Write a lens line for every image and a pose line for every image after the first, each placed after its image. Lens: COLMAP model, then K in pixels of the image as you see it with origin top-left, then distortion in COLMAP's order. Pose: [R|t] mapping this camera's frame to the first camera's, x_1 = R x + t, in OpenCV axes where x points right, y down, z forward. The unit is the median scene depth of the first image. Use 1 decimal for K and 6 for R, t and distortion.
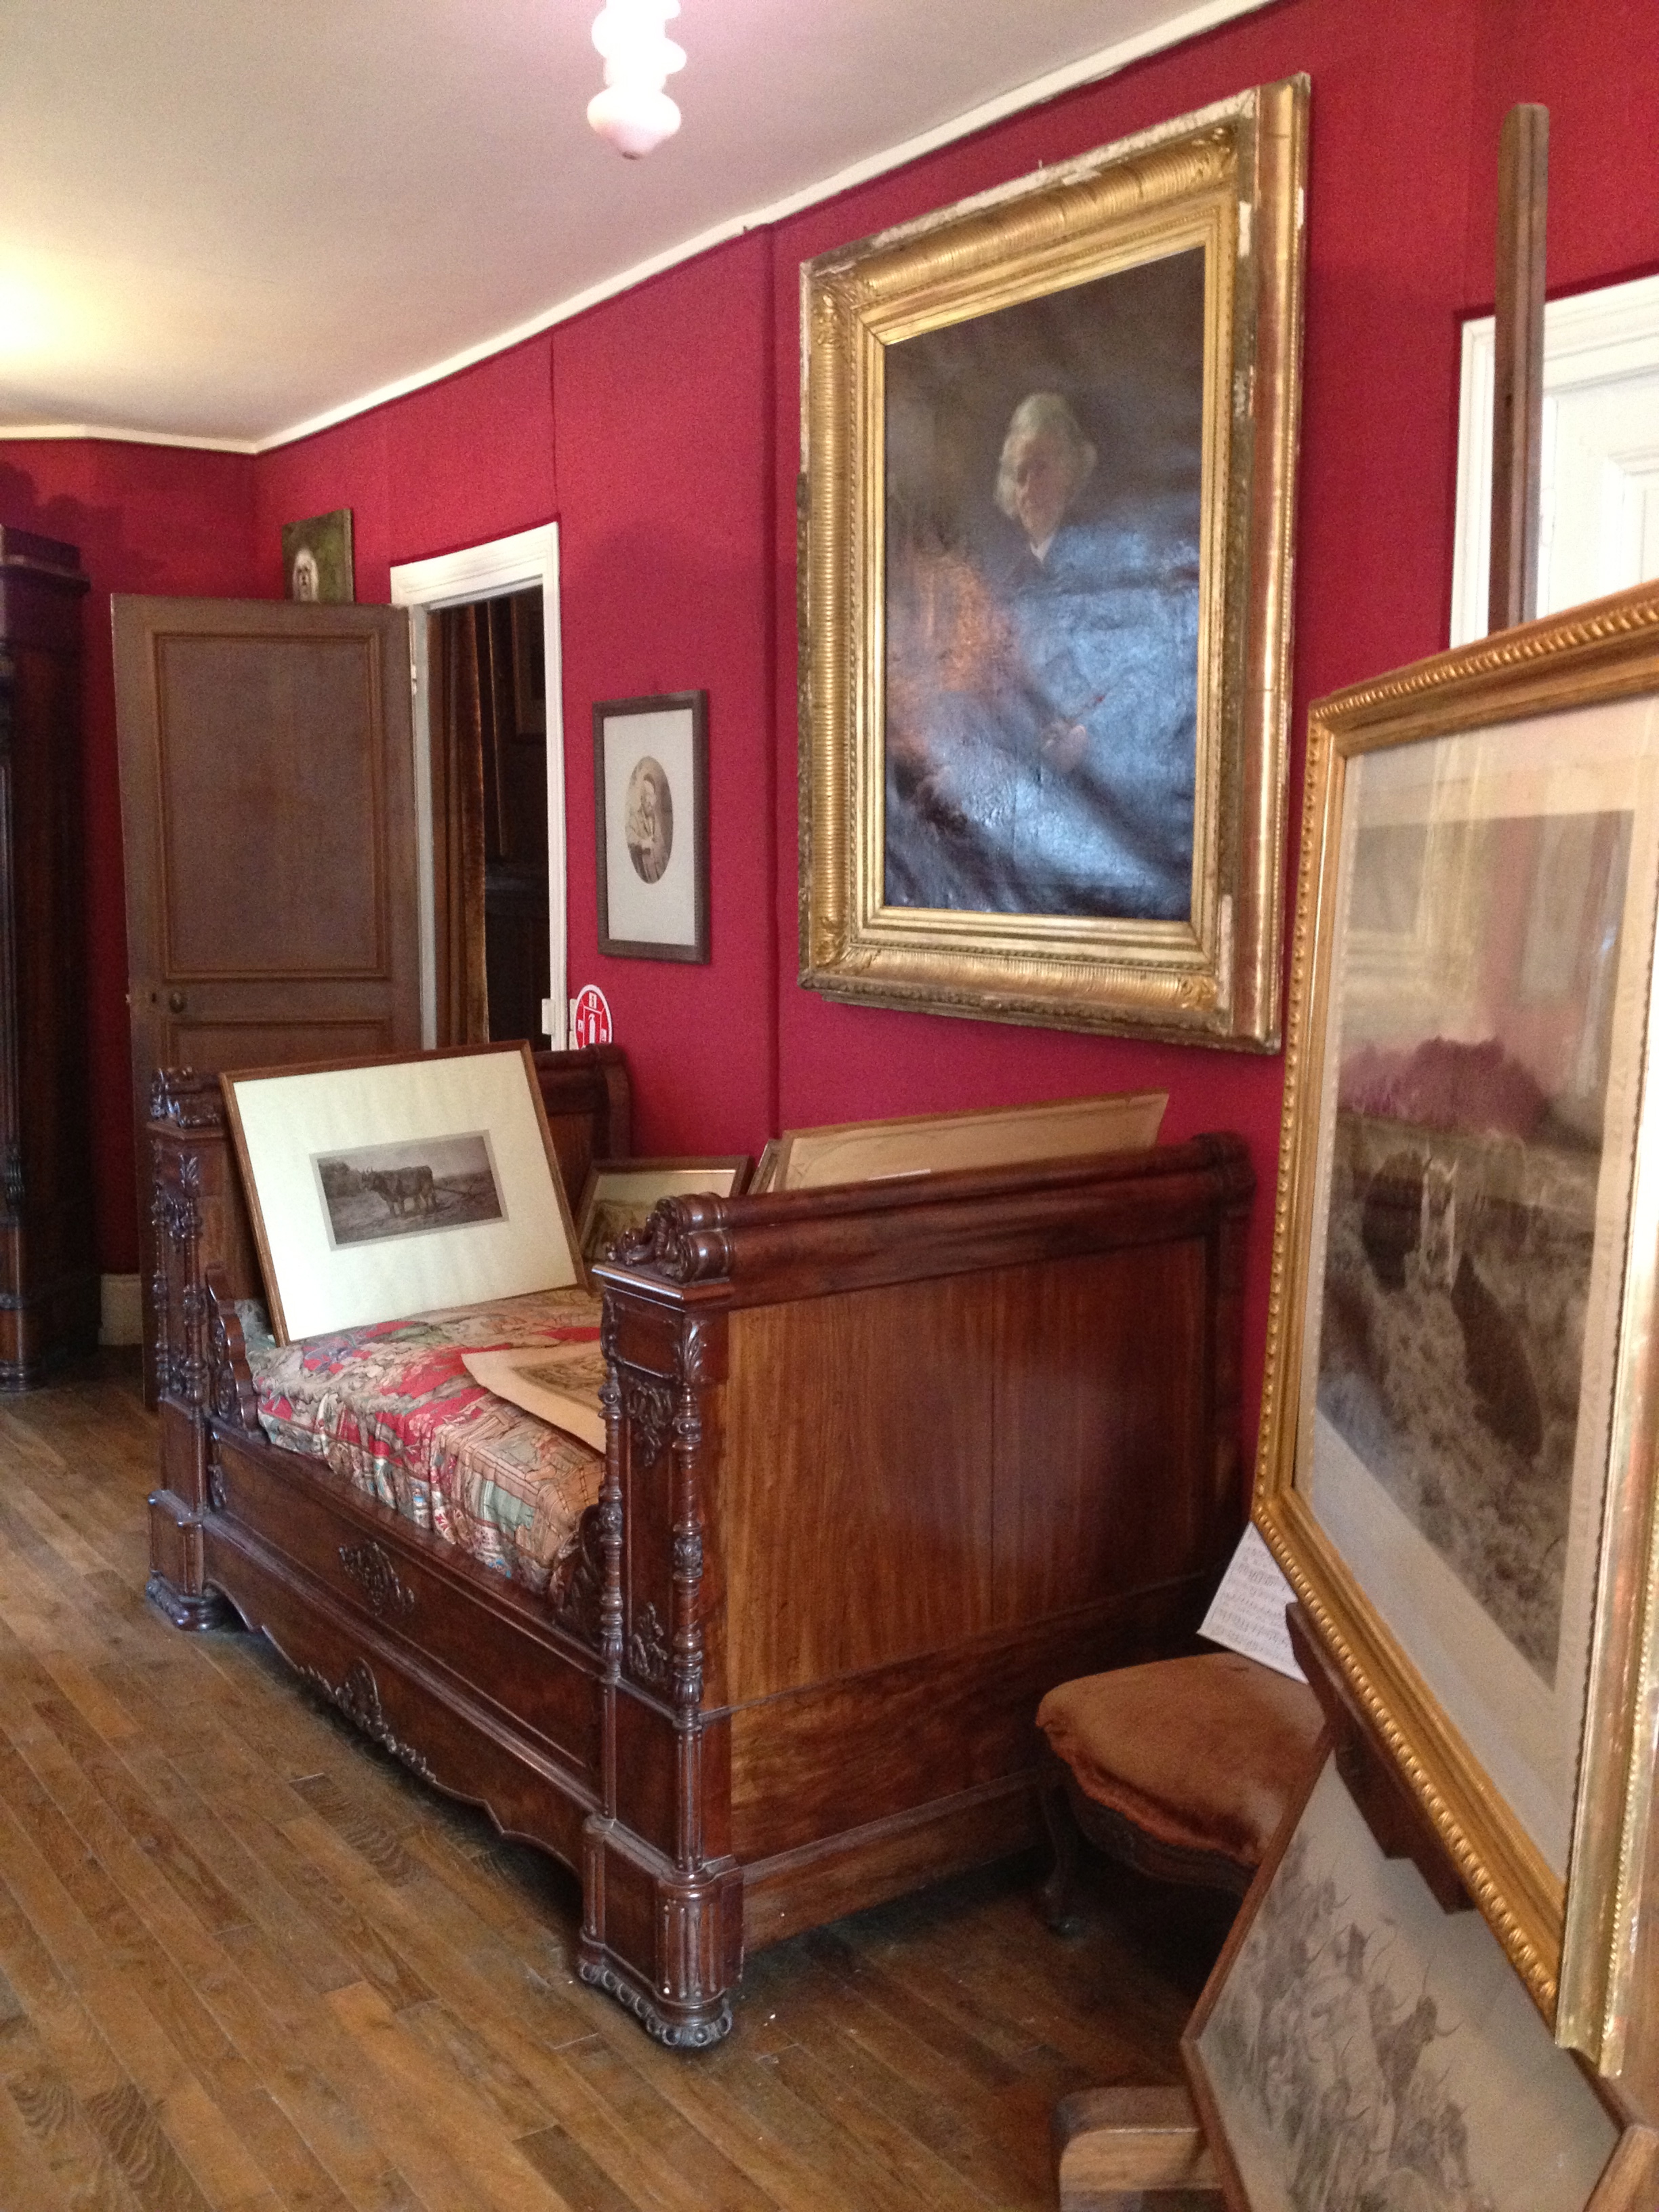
lens RADIAL K [[2089.4, 0, 798.8], [0, 2089.4, 1105.2], [0, 0, 1]] dist [0.140074, -0.290177]
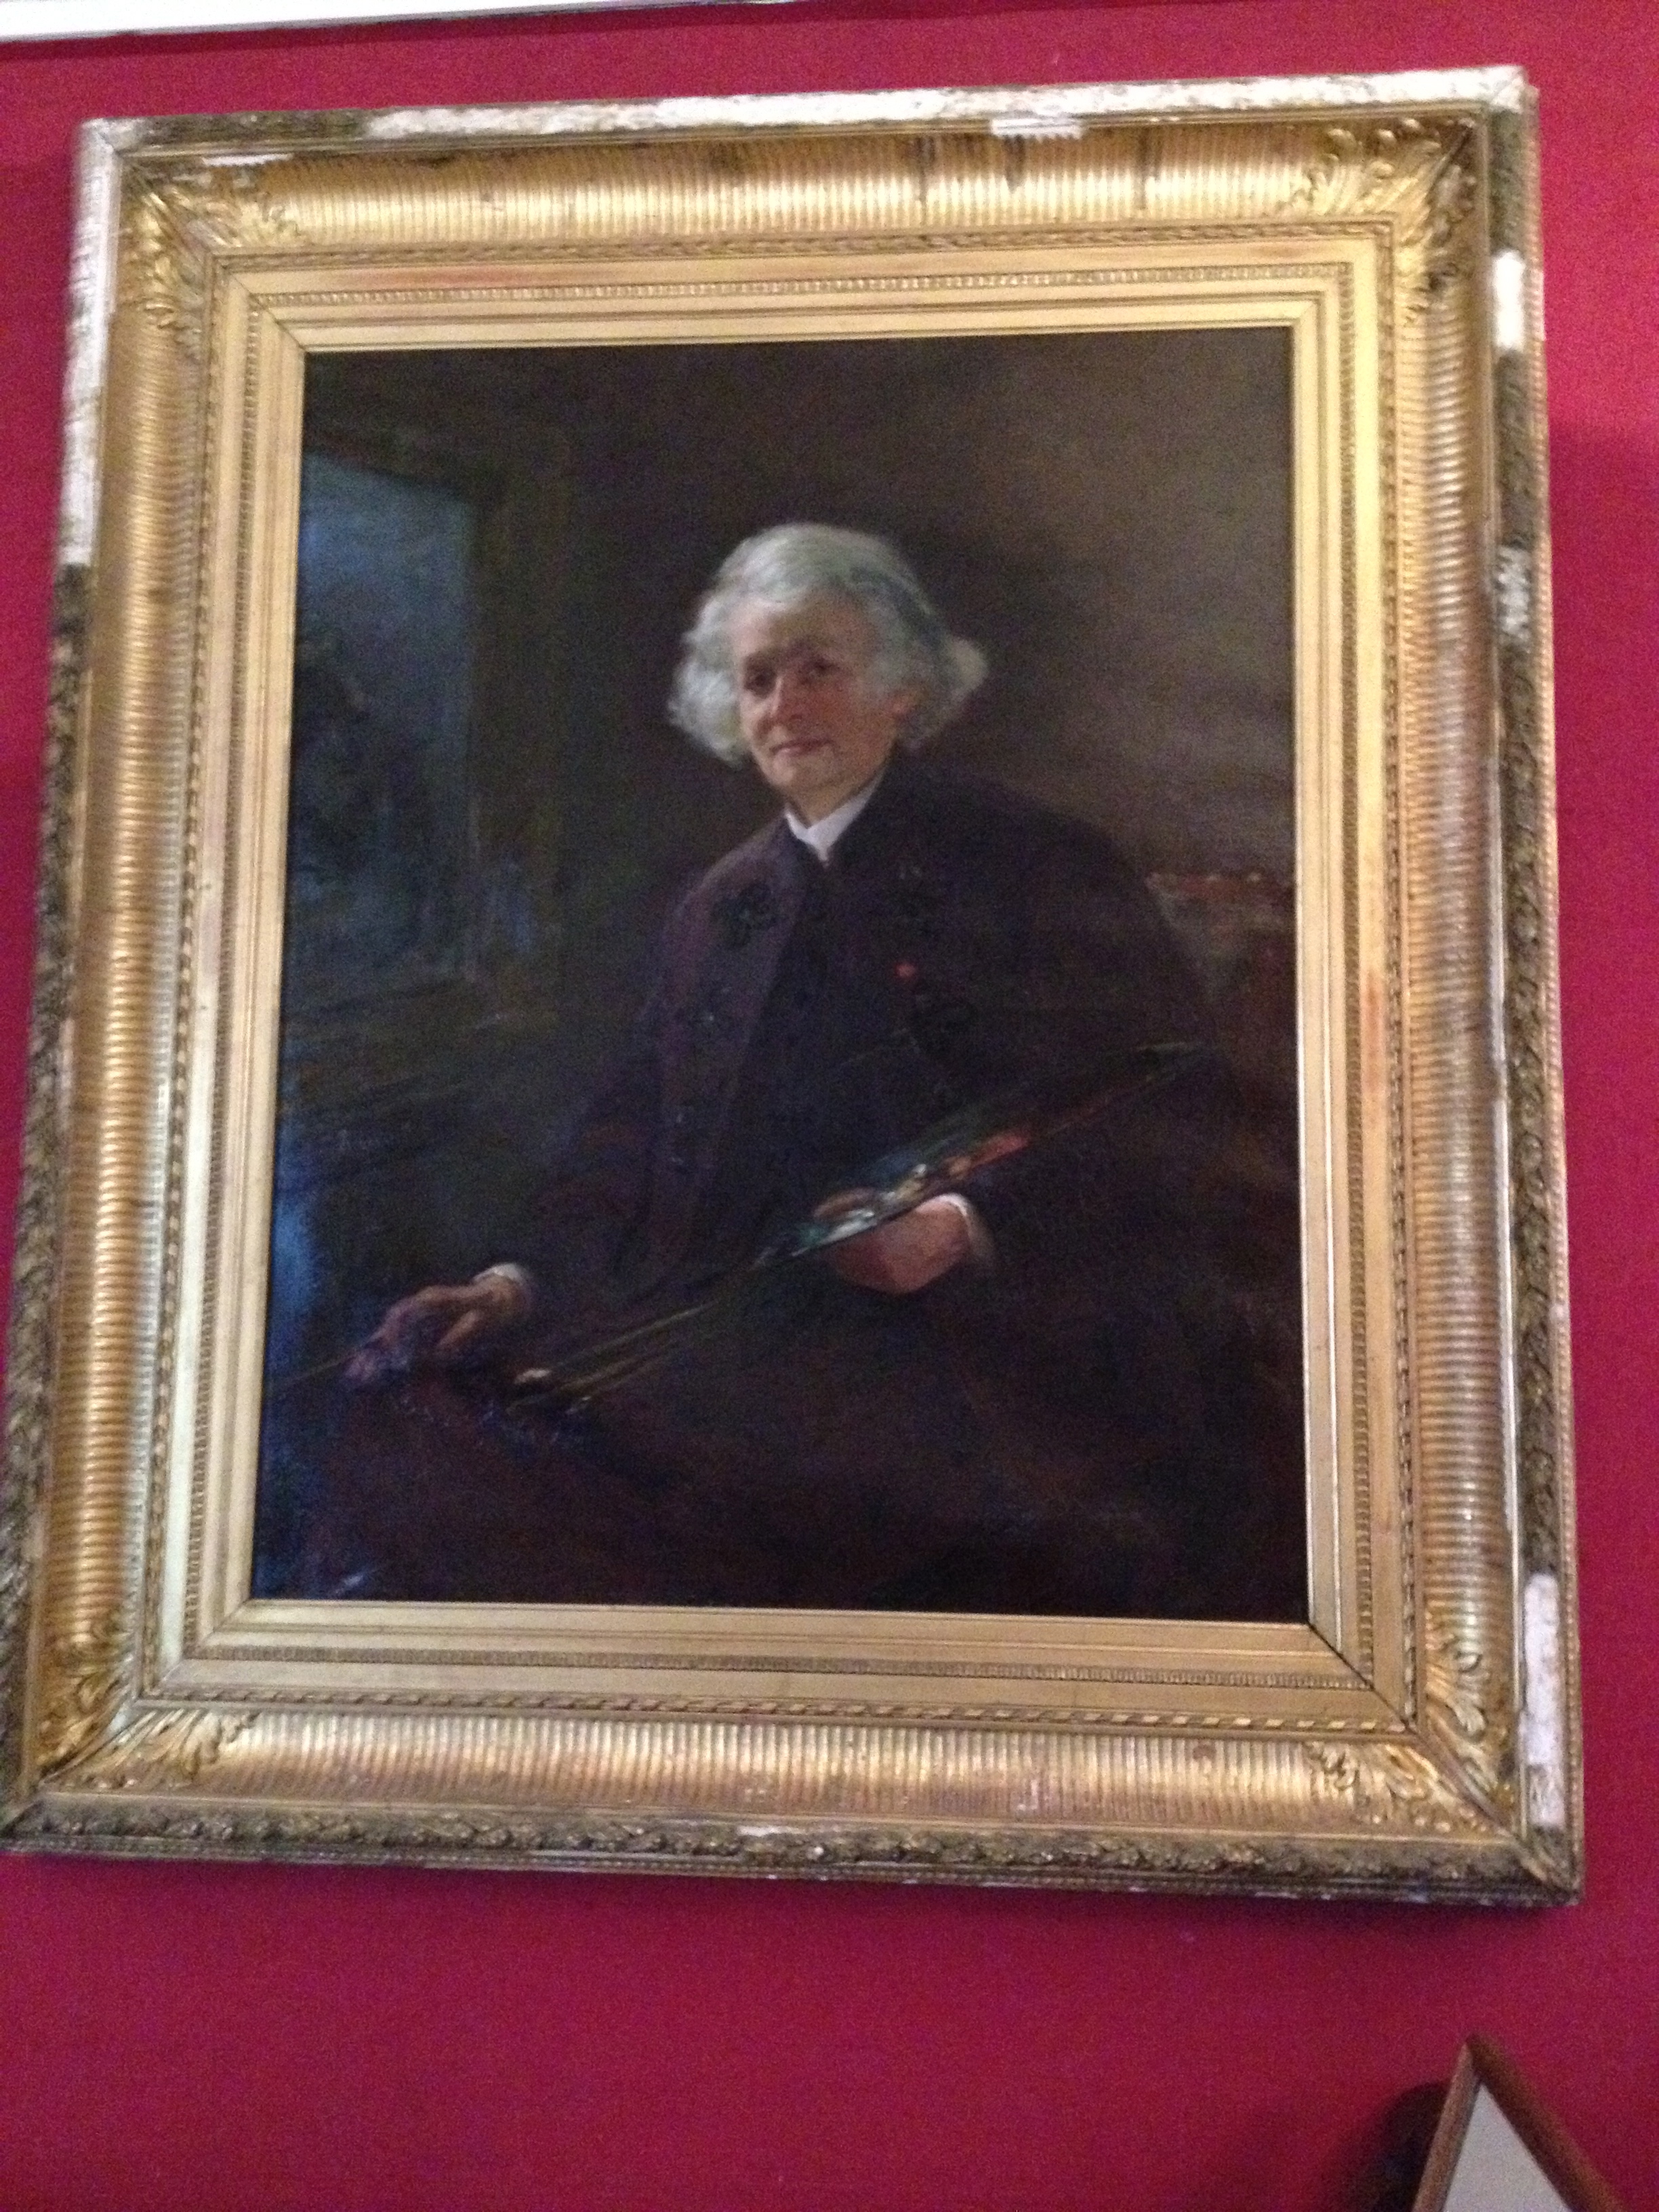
lens RADIAL K [[2535.7, 0, 829.5], [0, 2535.7, 1106.0], [0, 0, 1]] dist [0.218185, -0.542884]
pose [[0.650150, 0.121763, 0.749986, -0.275552], [0.079472, 0.970763, -0.226500, -0.067354], [-0.755638, 0.206862, 0.621465, 0.595714]]
